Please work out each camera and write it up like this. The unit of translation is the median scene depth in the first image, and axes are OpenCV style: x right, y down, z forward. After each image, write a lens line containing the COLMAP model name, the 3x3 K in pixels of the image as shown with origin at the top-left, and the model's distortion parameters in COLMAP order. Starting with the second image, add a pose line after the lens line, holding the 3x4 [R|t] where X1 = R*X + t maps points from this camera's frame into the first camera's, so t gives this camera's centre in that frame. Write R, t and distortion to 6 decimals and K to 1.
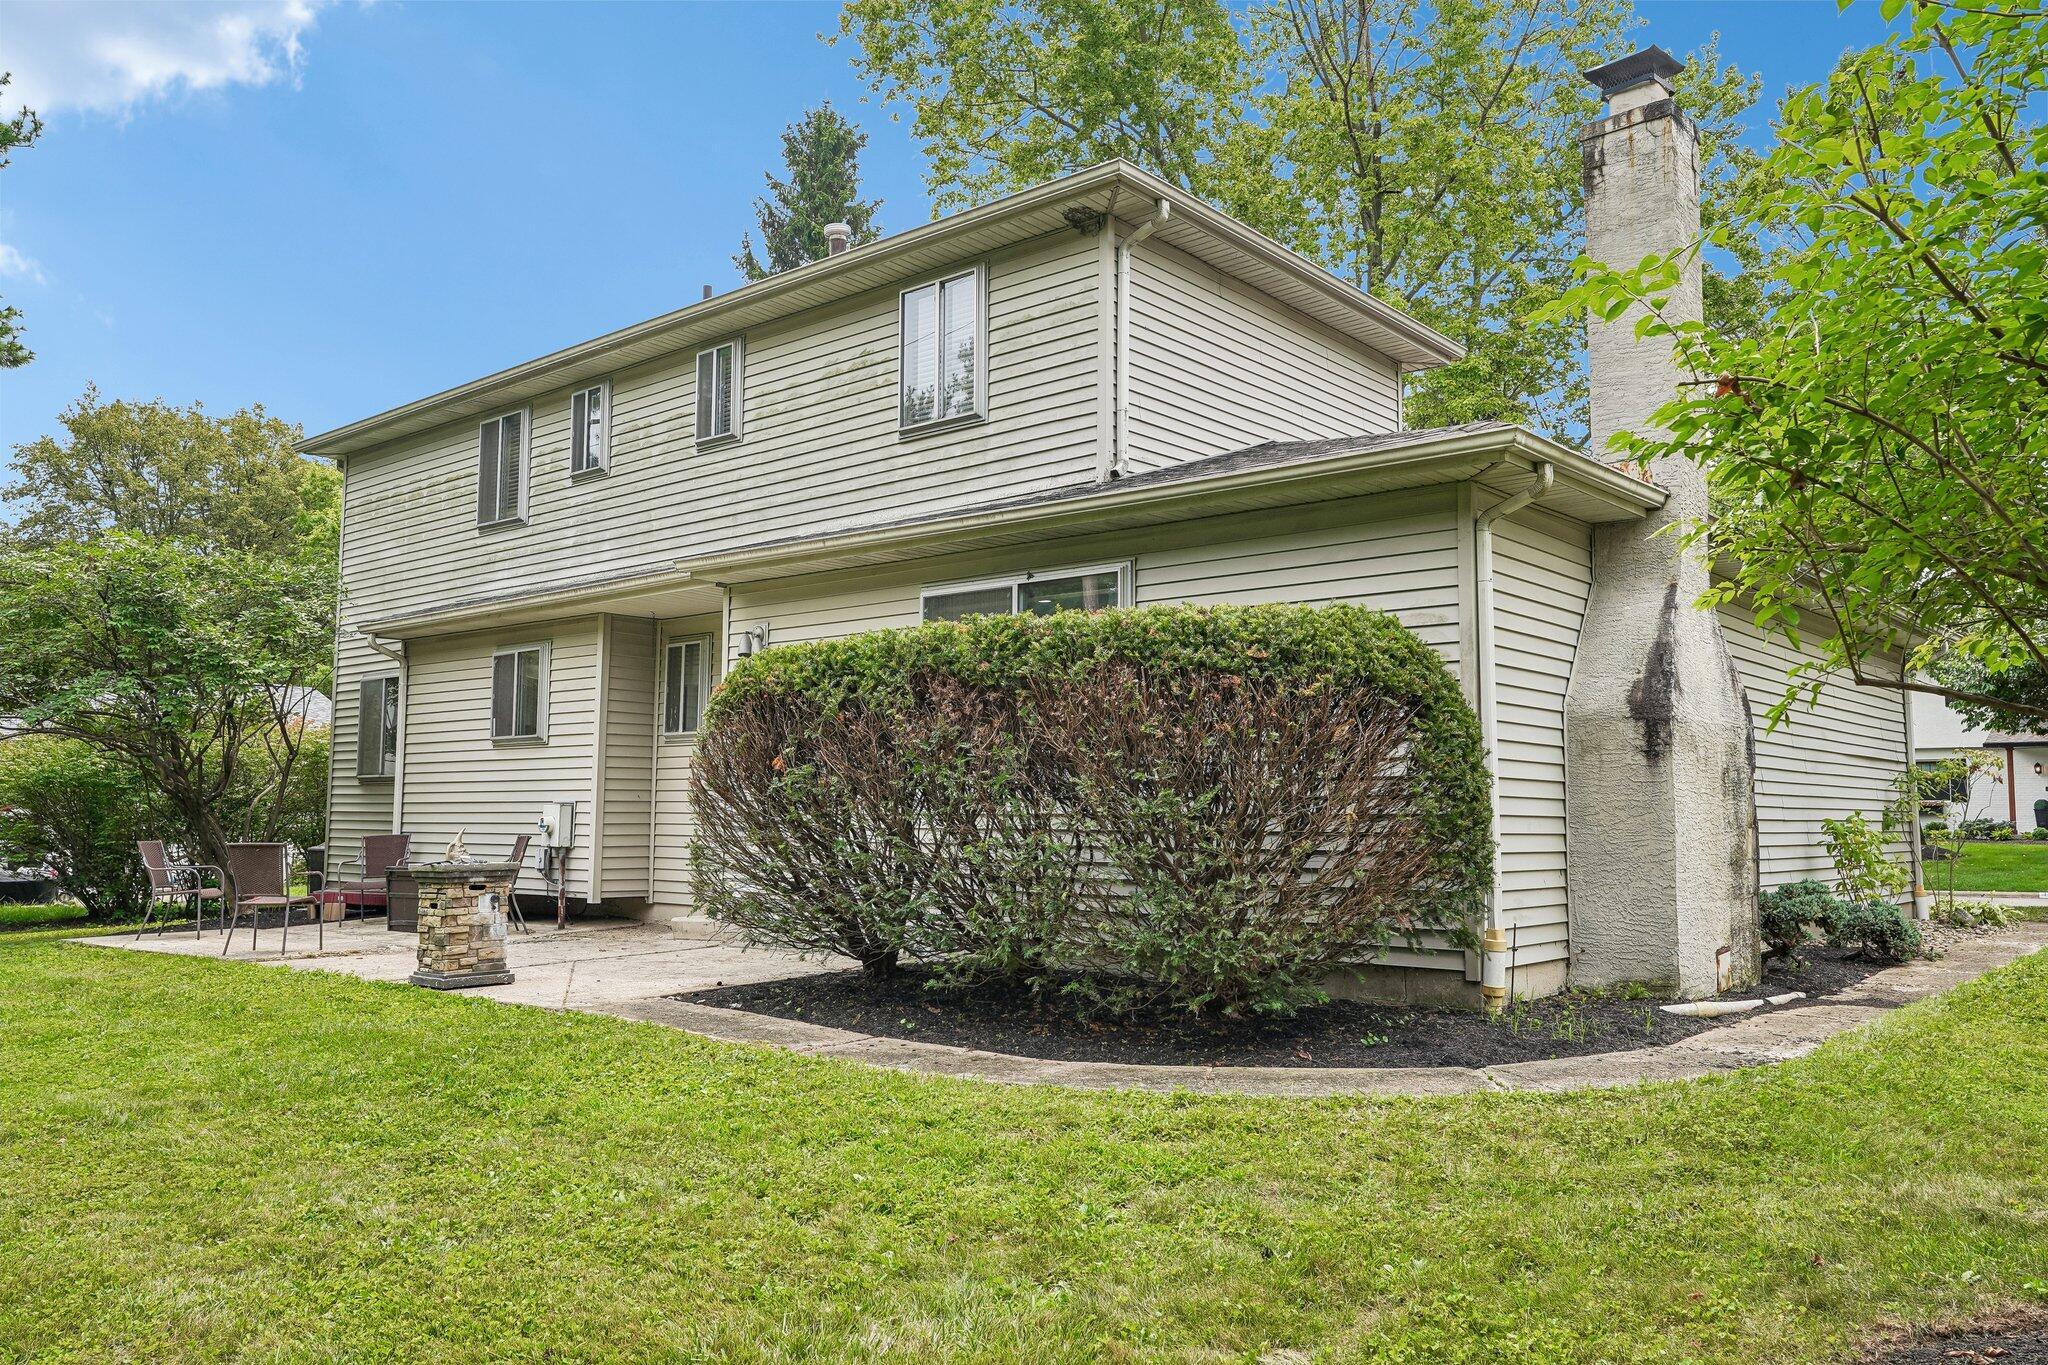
lens RADIAL K [[1516.3, 0, 1084.1], [0, 1516.3, 682.6], [0, 0, 1]] dist [-0.052563, -0.000960]
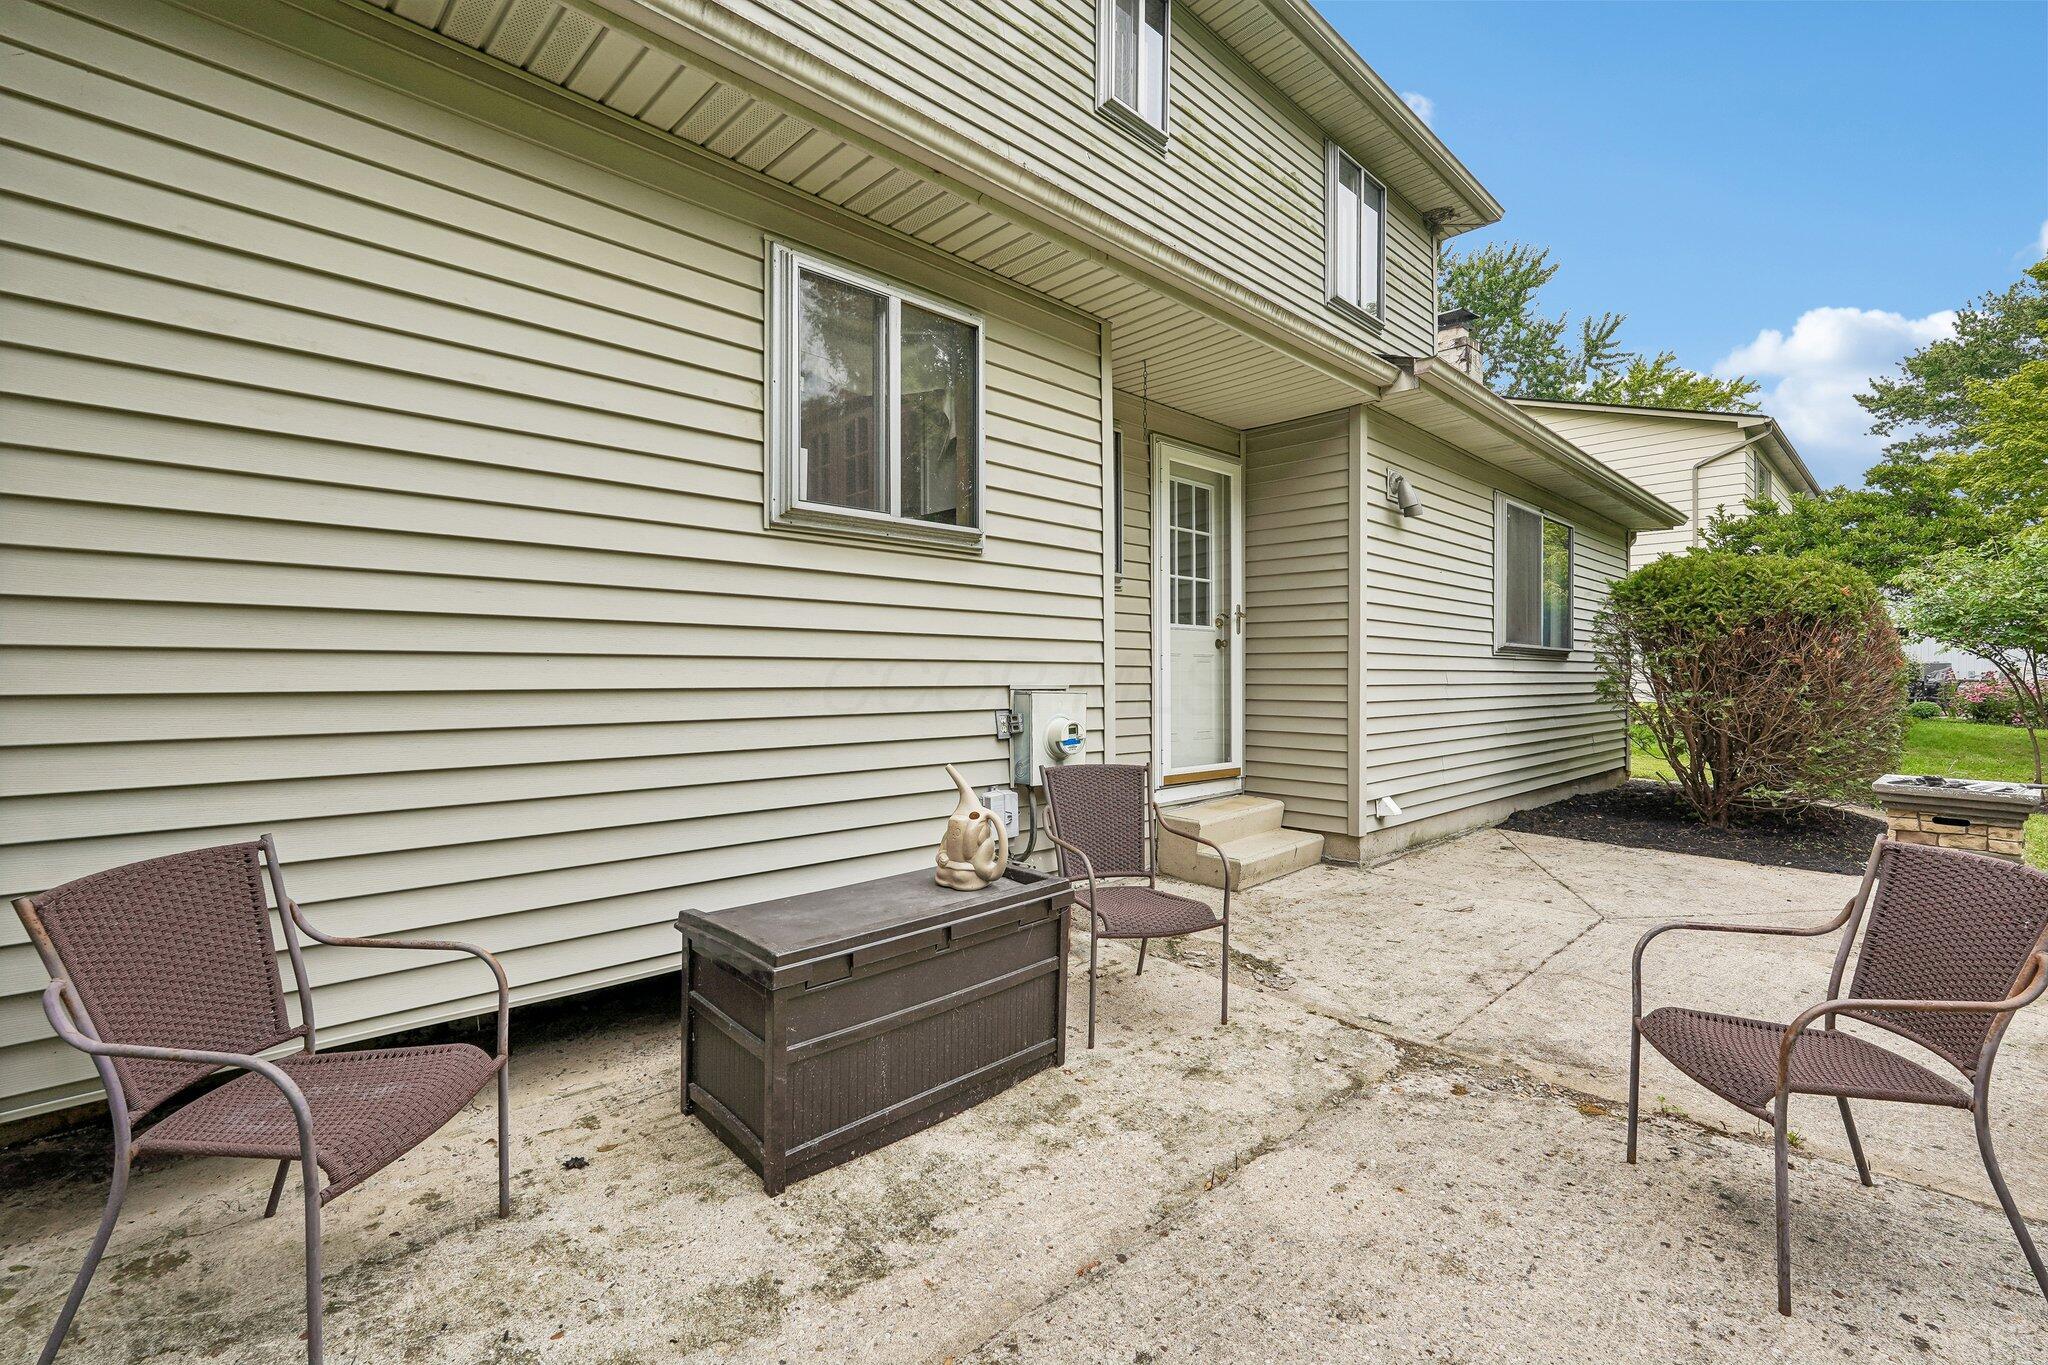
lens RADIAL K [[908.5, 0, 1024.0], [0, 908.5, 682.5], [0, 0, 1]] dist [-0.001411, -0.000142]
pose [[0.109836, -0.010233, 0.993897, -0.627423], [-0.082081, 0.996438, 0.019330, 0.072667], [-0.990555, -0.083703, 0.108605, 0.972980]]
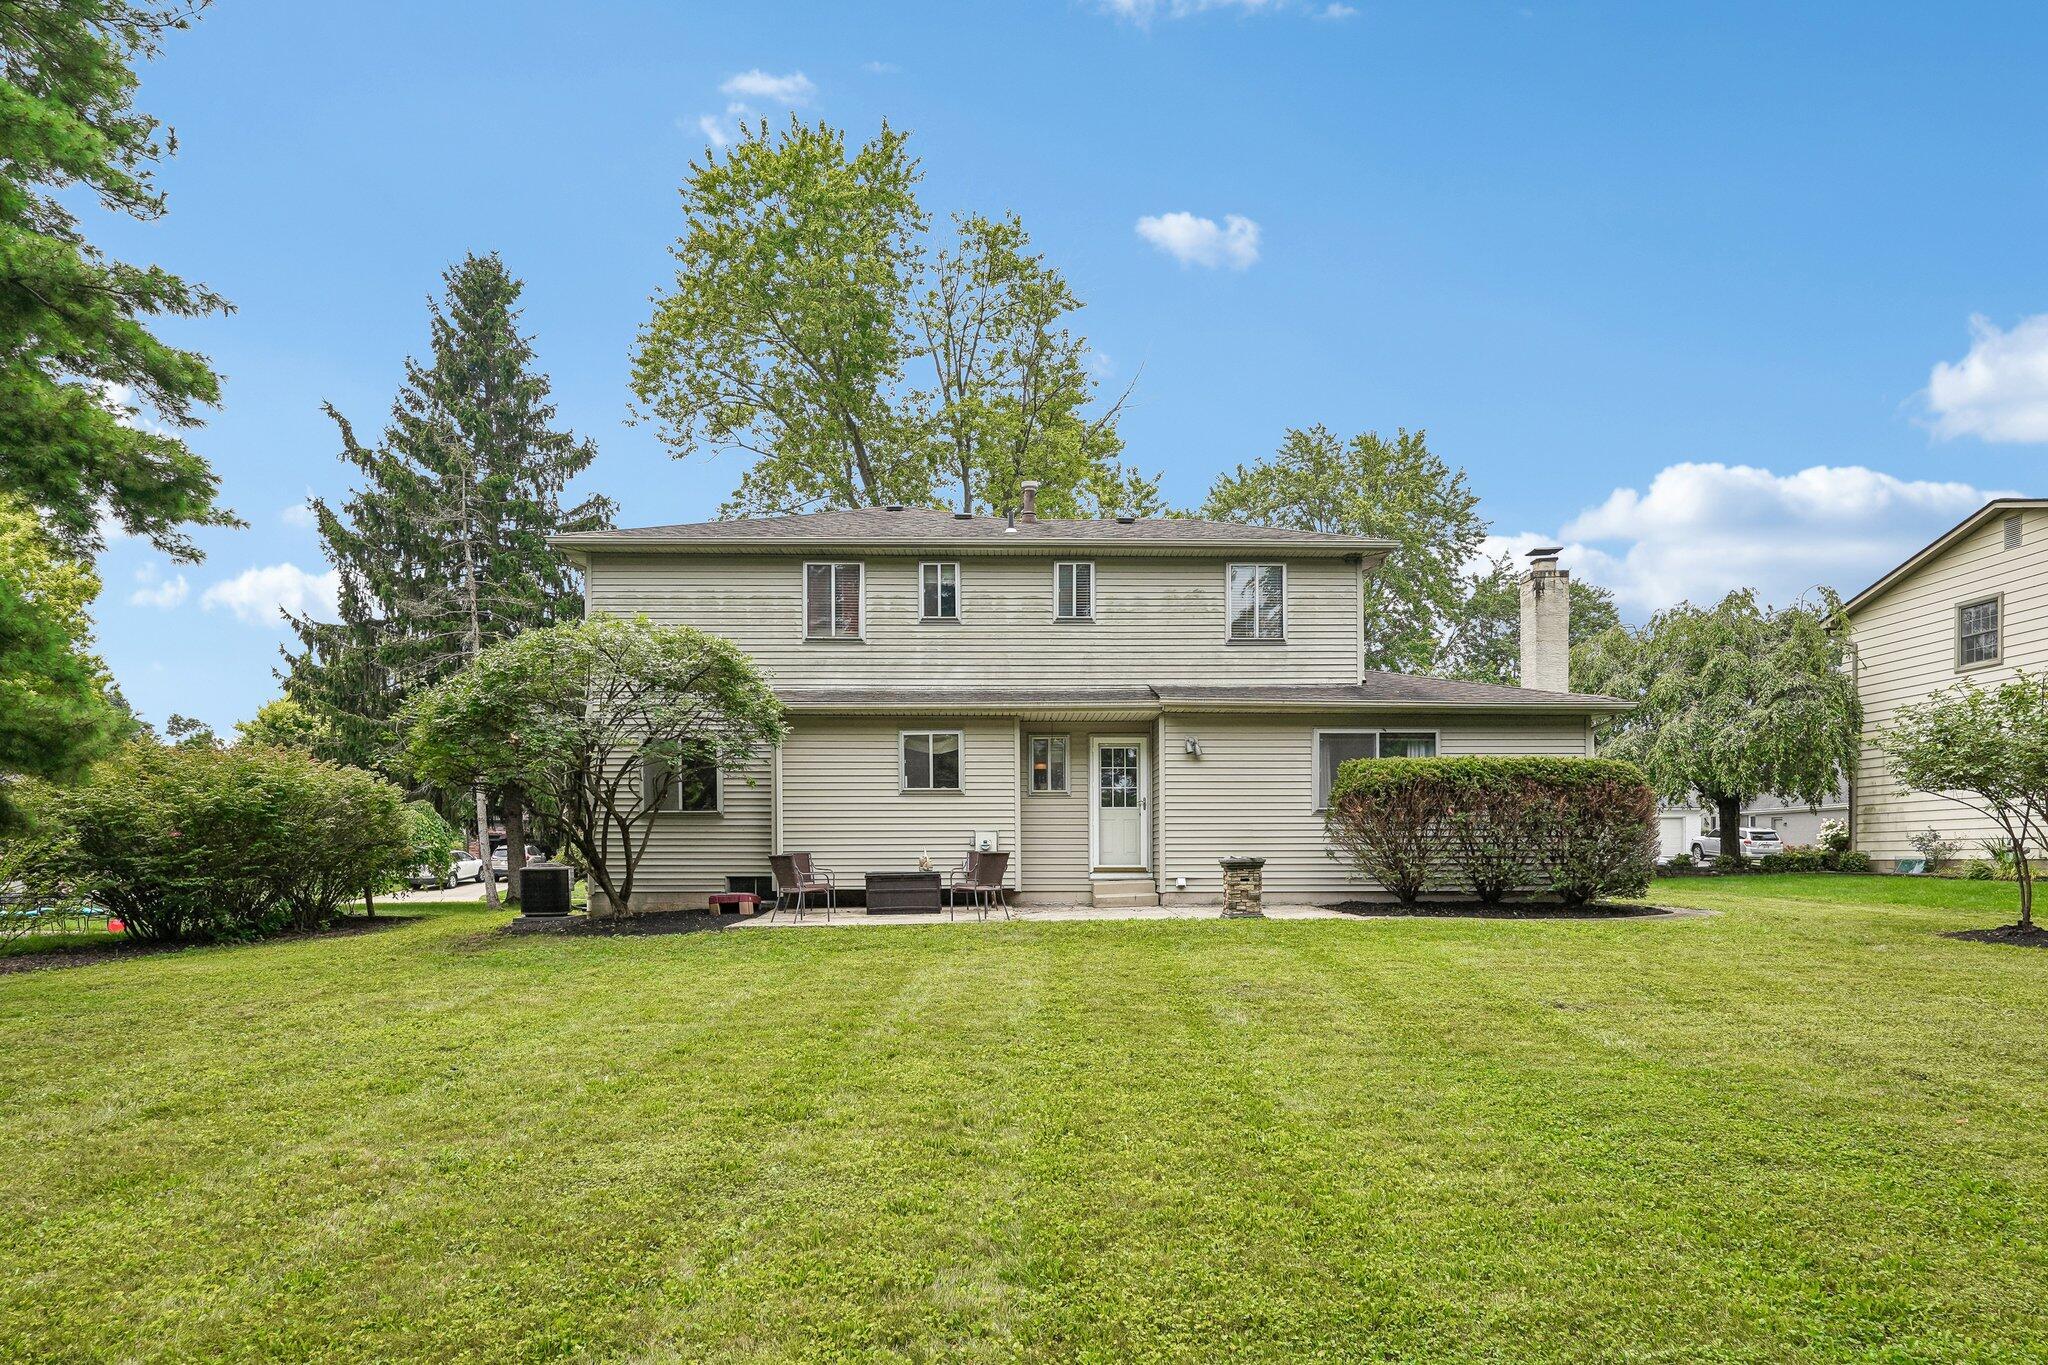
lens RADIAL K [[1151.5, 0, 1019.0], [0, 1151.5, 865.1], [0, 0, 1]] dist [0.001020, 0.000737]
pose [[0.738318, -0.005541, 0.674430, -1.150871], [-0.047705, 0.997033, 0.060415, 0.039586], [-0.672763, -0.076779, 0.735863, 0.065629]]
